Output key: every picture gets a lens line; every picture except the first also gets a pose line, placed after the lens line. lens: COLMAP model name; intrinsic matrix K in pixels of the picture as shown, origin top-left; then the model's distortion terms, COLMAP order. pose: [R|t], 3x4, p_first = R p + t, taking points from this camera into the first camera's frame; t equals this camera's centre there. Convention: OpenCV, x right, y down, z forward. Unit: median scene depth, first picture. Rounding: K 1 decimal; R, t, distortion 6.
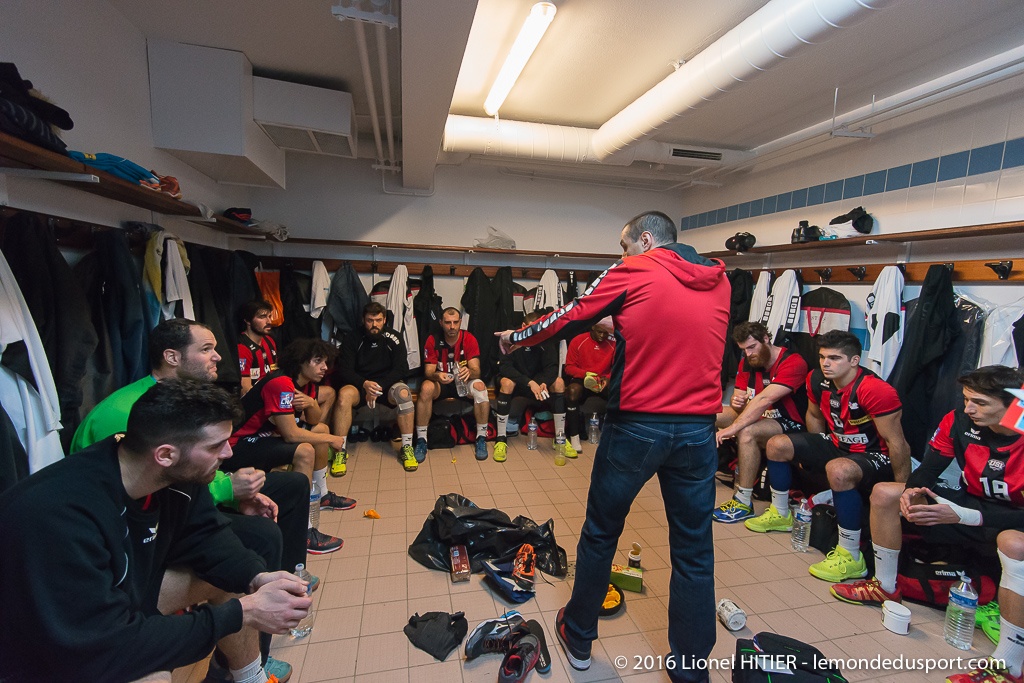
lens RADIAL K [[440.1, 0, 493.8], [0, 440.1, 339.9], [0, 0, 1]] dist [-0.021403, -0.000882]
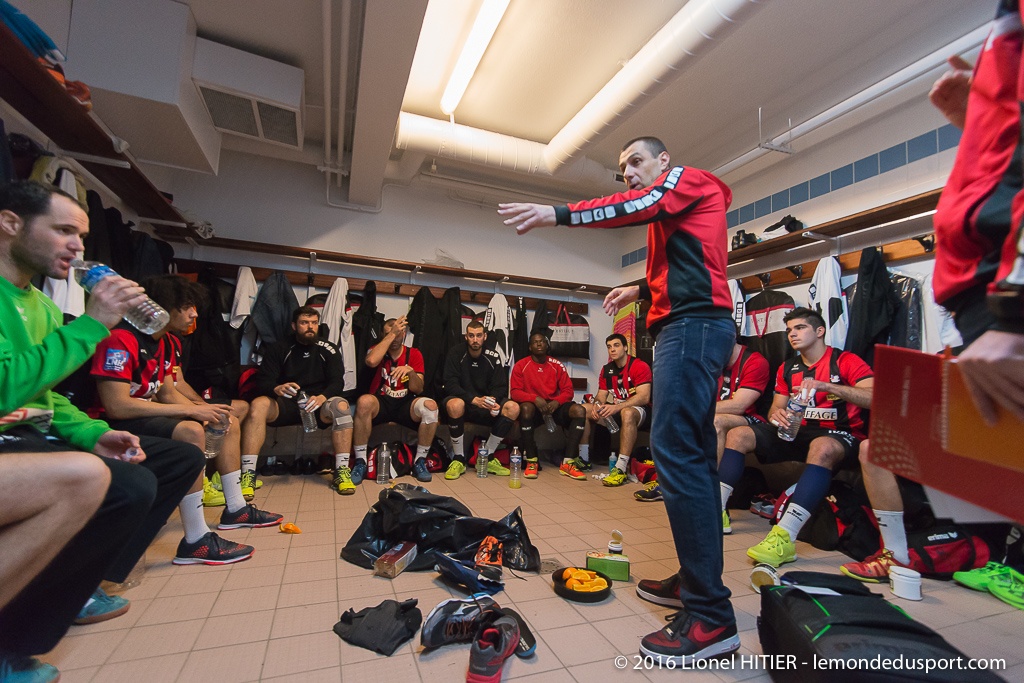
lens RADIAL K [[448.4, 0, 496.9], [0, 448.4, 341.5], [0, 0, 1]] dist [0.002088, -0.010718]
pose [[0.988239, 0.023445, 0.151111, -0.032734], [0.006438, 0.980922, -0.194297, 0.185848], [-0.152783, 0.192985, 0.969234, 0.074427]]
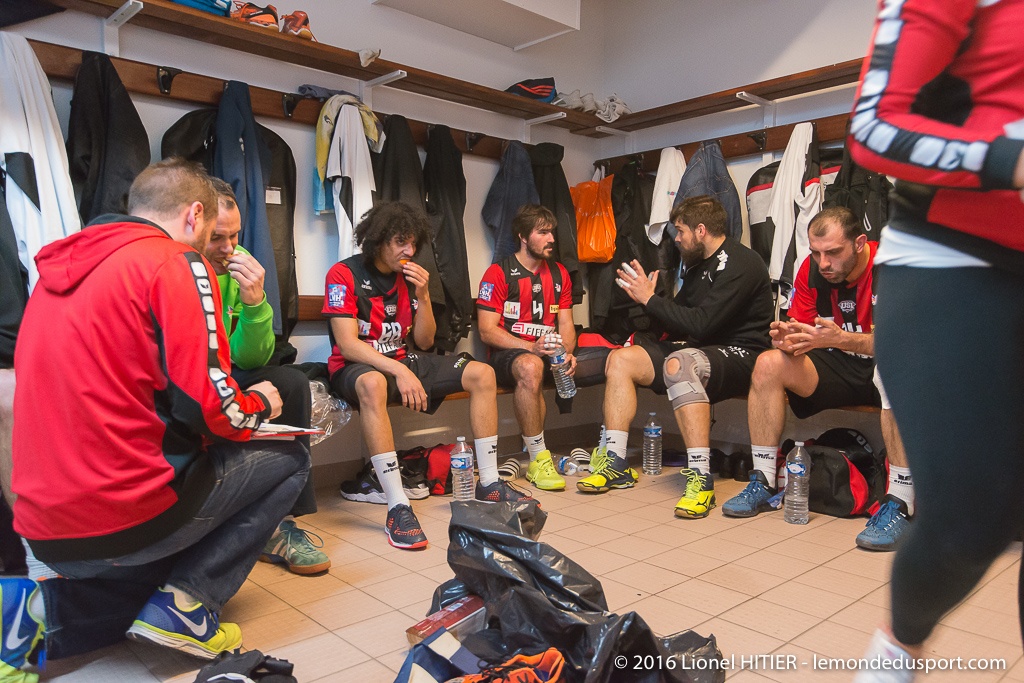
lens RADIAL K [[740.2, 0, 513.3], [0, 740.2, 348.7], [0, 0, 1]] dist [0.011952, -0.000852]
pose [[0.511552, 0.019828, -0.859023, 0.416687], [-0.088967, 0.995583, -0.030000, 0.161736], [0.854634, 0.091771, 0.511057, 0.426800]]
